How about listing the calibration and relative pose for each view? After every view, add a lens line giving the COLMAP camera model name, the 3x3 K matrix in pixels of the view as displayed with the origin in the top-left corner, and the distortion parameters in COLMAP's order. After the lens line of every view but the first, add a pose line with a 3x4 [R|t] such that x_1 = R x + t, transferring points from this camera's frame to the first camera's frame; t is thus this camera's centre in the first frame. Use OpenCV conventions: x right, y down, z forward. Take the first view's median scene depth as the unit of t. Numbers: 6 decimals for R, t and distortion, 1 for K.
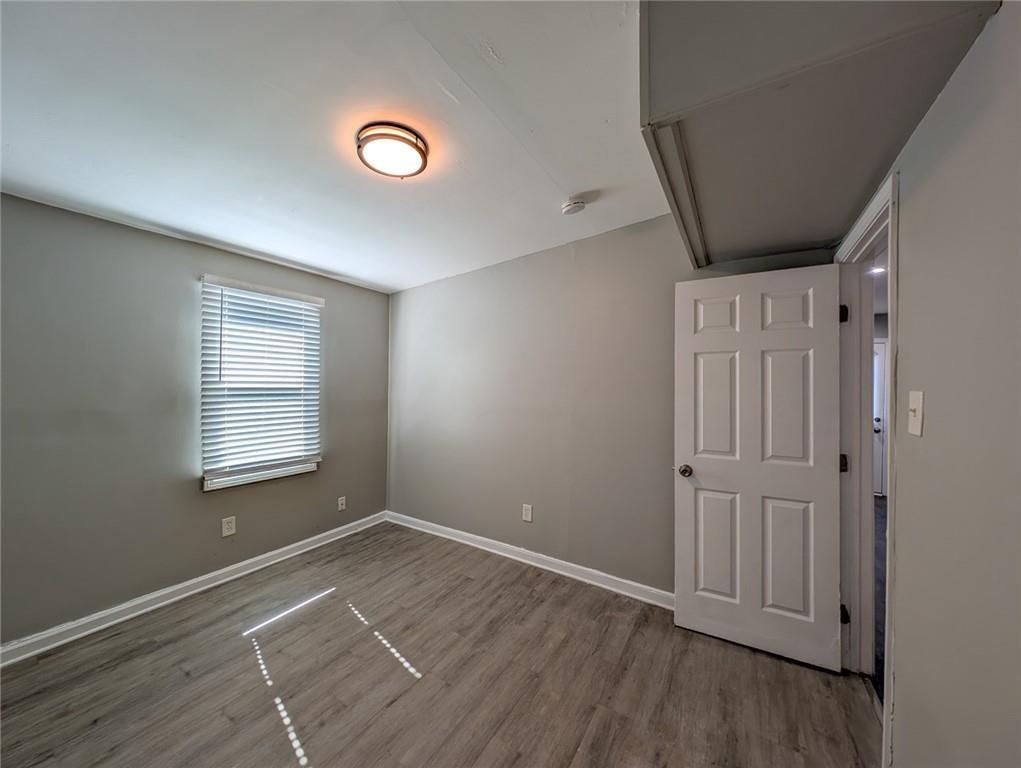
lens RADIAL K [[364.7, 0, 514.3], [0, 364.7, 383.2], [0, 0, 1]] dist [-0.000217, -0.000080]
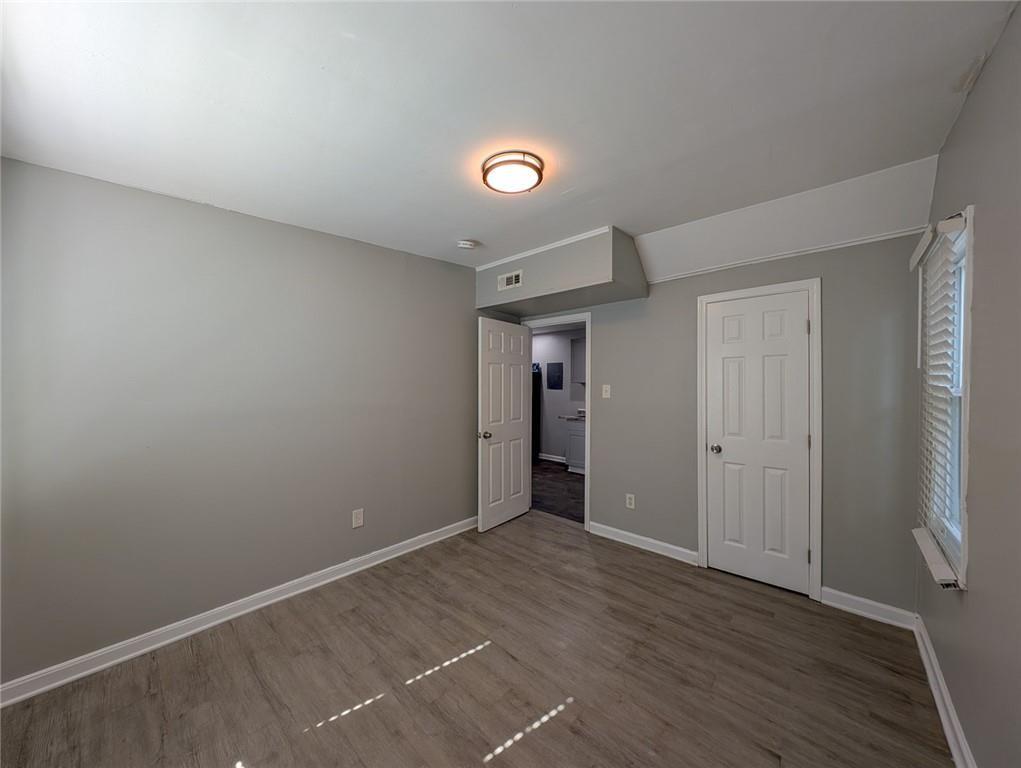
lens RADIAL K [[352.1, 0, 510.3], [0, 352.1, 365.0], [0, 0, 1]] dist [-0.000346, -0.000345]
pose [[0.191502, 0.046737, 0.980379, -0.996446], [-0.004883, 0.998899, -0.046667, -0.000433], [-0.981480, 0.004150, 0.191520, 0.533382]]
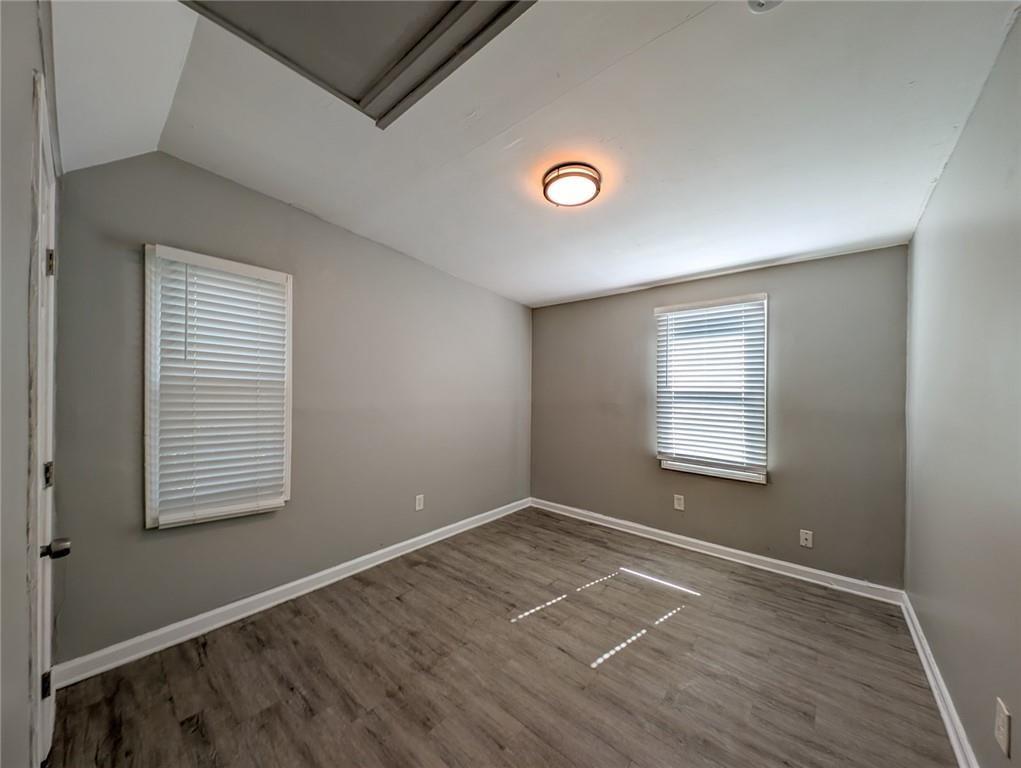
lens RADIAL K [[367.6, 0, 516.7], [0, 367.6, 387.8], [0, 0, 1]] dist [-0.003392, -0.000135]
pose [[-0.144602, -0.015001, -0.989376, 0.592940], [-0.014015, 0.999816, -0.013111, 0.027707], [0.989391, 0.011970, -0.144786, 0.685159]]
